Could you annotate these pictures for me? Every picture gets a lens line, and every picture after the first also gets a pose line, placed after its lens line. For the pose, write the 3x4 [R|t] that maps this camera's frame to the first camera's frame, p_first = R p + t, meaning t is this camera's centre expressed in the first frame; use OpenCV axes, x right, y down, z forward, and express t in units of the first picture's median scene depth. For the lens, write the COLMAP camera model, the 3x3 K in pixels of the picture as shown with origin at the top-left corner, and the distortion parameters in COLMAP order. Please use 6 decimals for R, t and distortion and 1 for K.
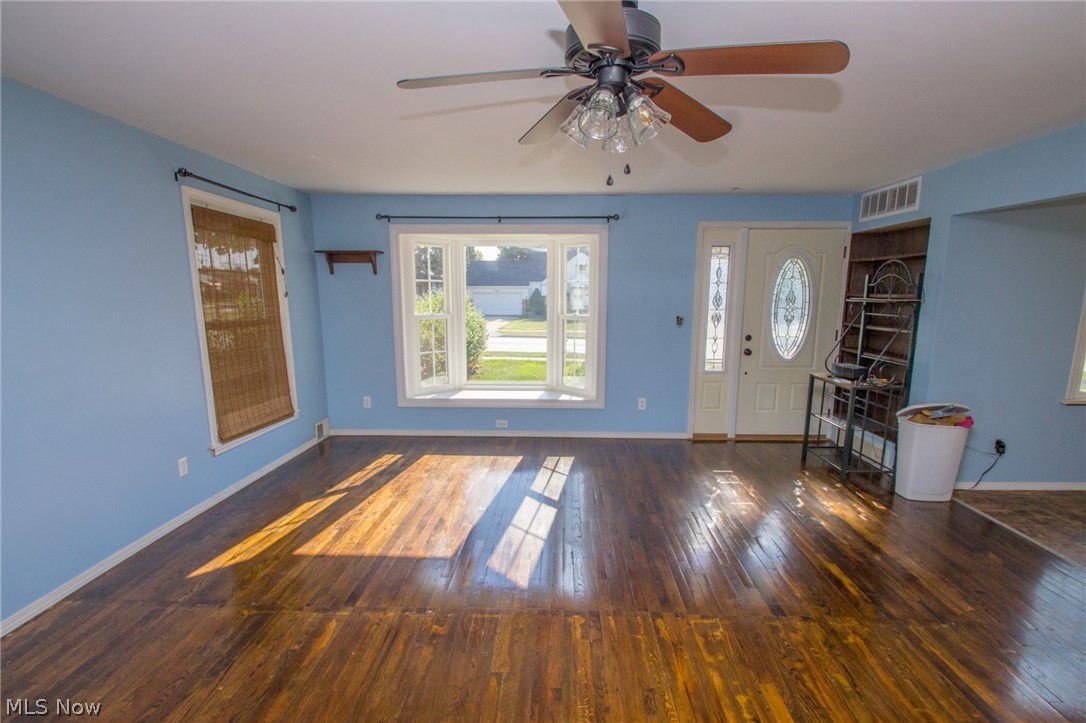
lens RADIAL K [[518.8, 0, 545.1], [0, 518.8, 383.9], [0, 0, 1]] dist [0.000654, -0.008516]
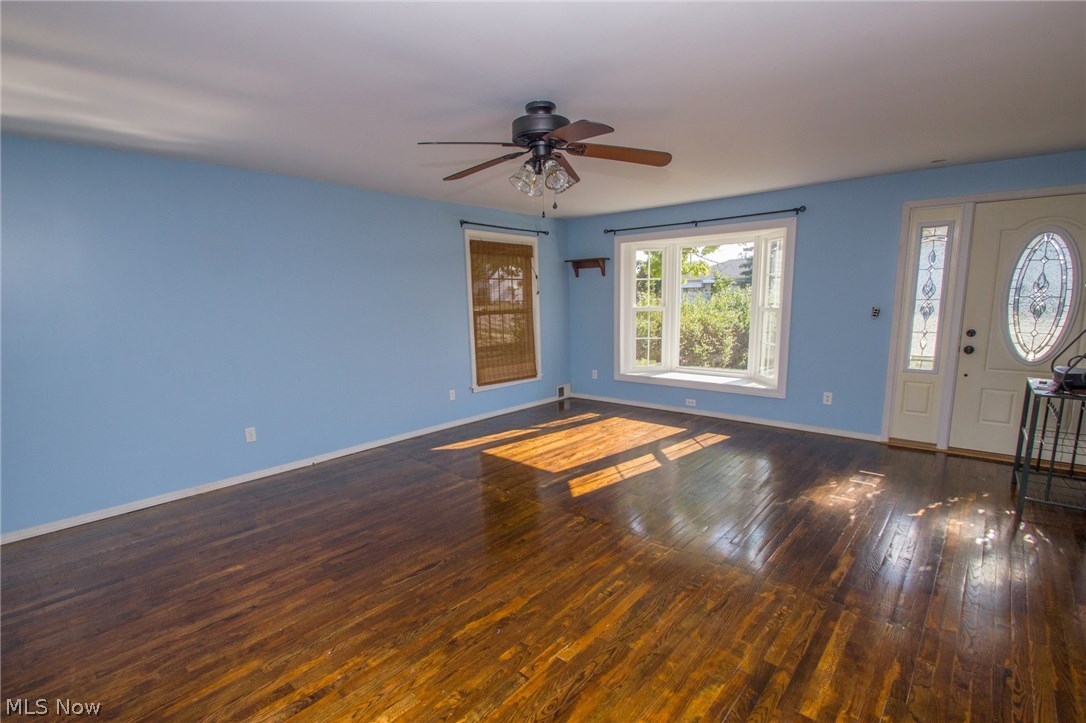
lens RADIAL K [[502.4, 0, 547.3], [0, 502.4, 382.8], [0, 0, 1]] dist [0.001423, -0.008176]
pose [[0.771246, 0.090459, -0.630077, 0.398863], [-0.086038, 0.995581, 0.037620, 0.020860], [0.630696, 0.025196, 0.775621, -0.060225]]
